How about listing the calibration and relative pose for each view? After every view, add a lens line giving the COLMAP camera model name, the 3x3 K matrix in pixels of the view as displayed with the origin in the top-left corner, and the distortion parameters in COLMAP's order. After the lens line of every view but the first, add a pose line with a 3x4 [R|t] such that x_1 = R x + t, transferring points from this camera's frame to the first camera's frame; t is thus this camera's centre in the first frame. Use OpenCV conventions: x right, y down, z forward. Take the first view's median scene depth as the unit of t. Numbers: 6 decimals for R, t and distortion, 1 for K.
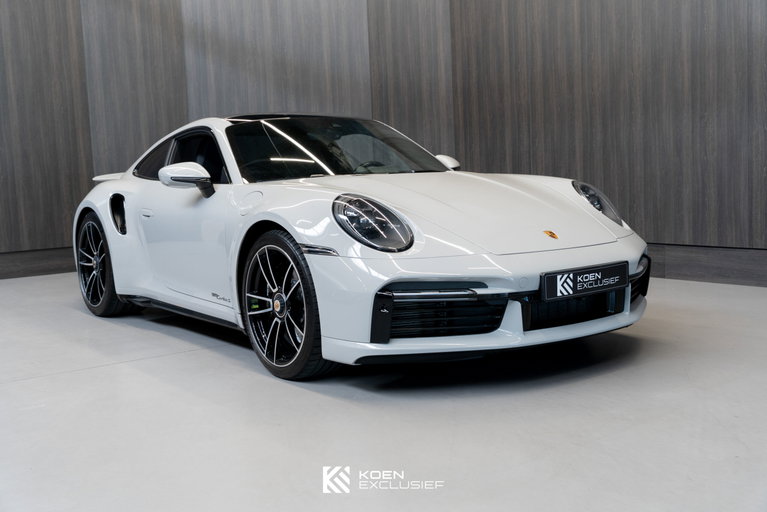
lens RADIAL K [[876.2, 0, 387.8], [0, 876.2, 253.0], [0, 0, 1]] dist [0.015362, 0.000000]
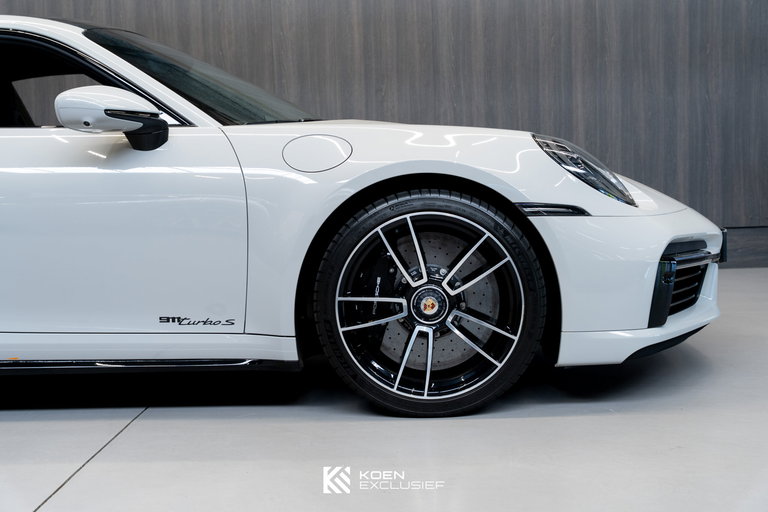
lens RADIAL K [[1075.6, 0, 387.8], [0, 1075.6, 253.5], [0, 0, 1]] dist [0.019985, 0.000000]
pose [[0.625672, -0.045694, 0.778747, -0.441411], [0.079903, 0.996786, -0.005709, 0.013714], [-0.775983, 0.065797, 0.627312, 0.301659]]
